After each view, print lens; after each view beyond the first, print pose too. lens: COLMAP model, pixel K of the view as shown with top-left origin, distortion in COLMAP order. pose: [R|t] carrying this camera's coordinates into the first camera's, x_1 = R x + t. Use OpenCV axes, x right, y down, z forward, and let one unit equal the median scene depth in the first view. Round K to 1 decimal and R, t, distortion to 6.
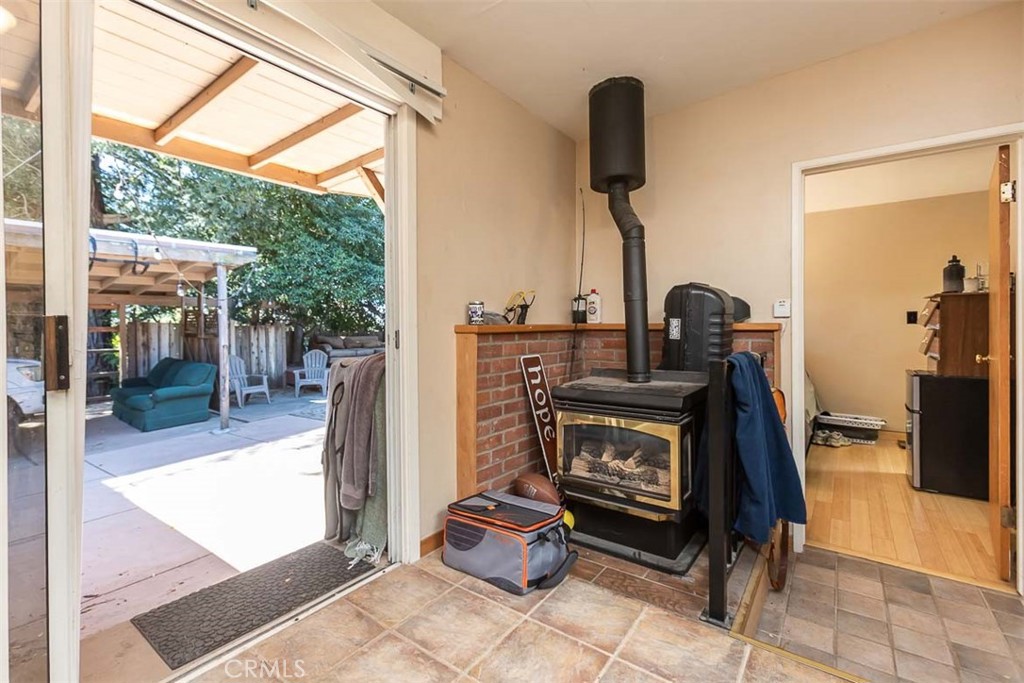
lens RADIAL K [[463.1, 0, 492.2], [0, 463.1, 323.2], [0, 0, 1]] dist [0.001294, 0.000082]
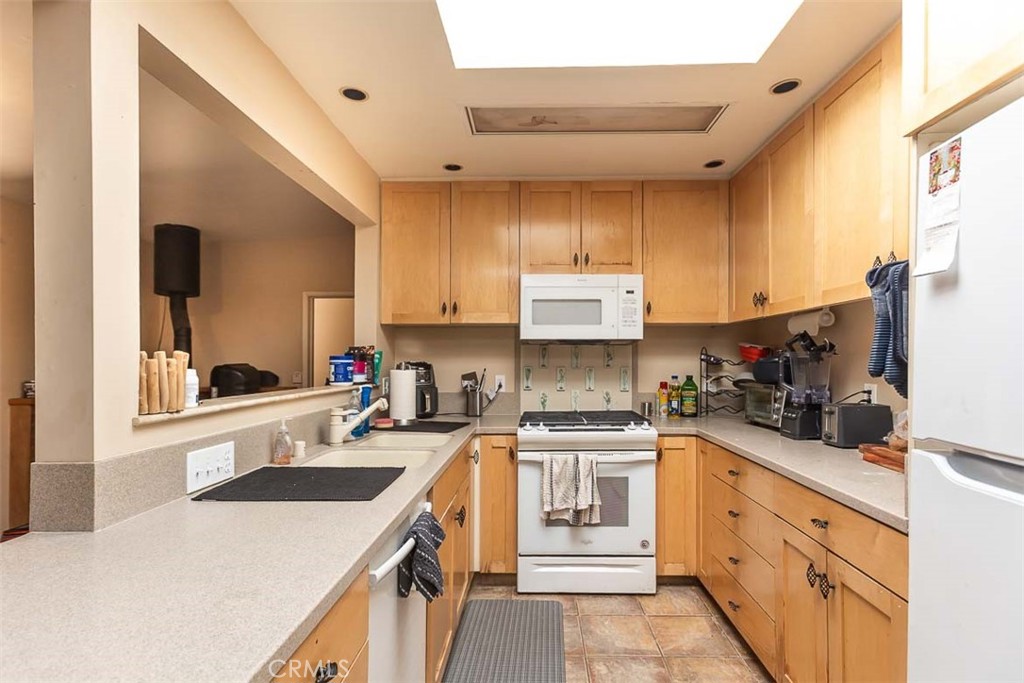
lens RADIAL K [[475.9, 0, 515.5], [0, 475.9, 356.0], [0, 0, 1]] dist [0.001722, 0.000656]
pose [[0.807109, 0.006303, 0.590369, 0.078371], [-0.004318, 0.999979, -0.004773, -0.032986], [-0.590387, 0.001304, 0.807119, -0.264138]]
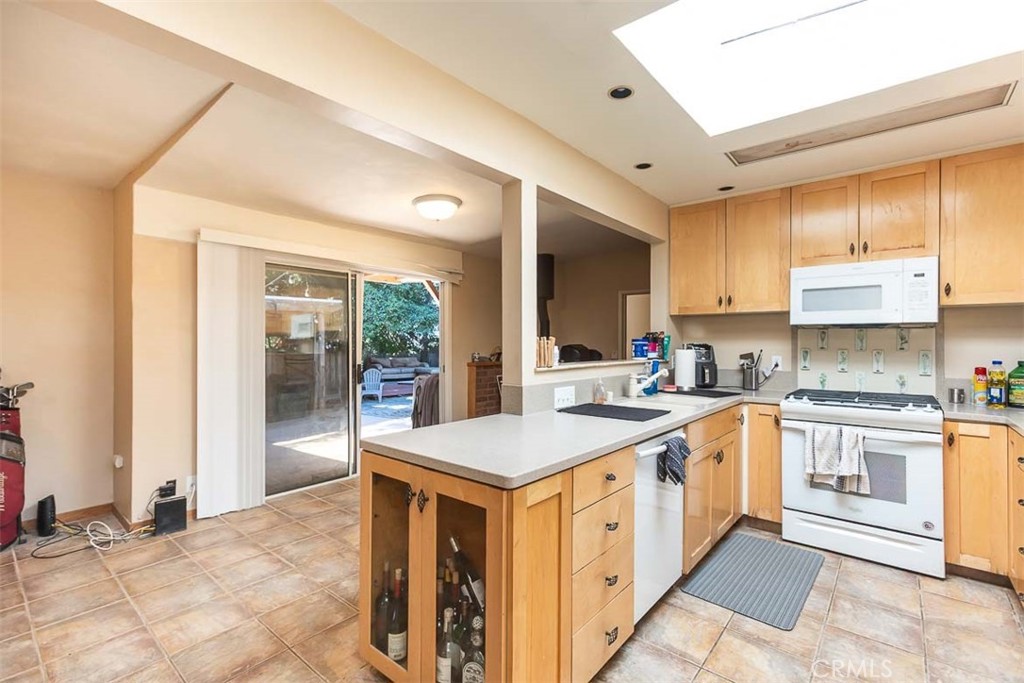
lens RADIAL K [[486.1, 0, 512.0], [0, 486.1, 341.5], [0, 0, 1]] dist [0.002329, 0.000850]
pose [[0.999634, 0.006378, -0.026274, 0.060807], [-0.006238, 0.999966, 0.005408, -0.033493], [0.026307, -0.005242, 0.999640, -0.423225]]
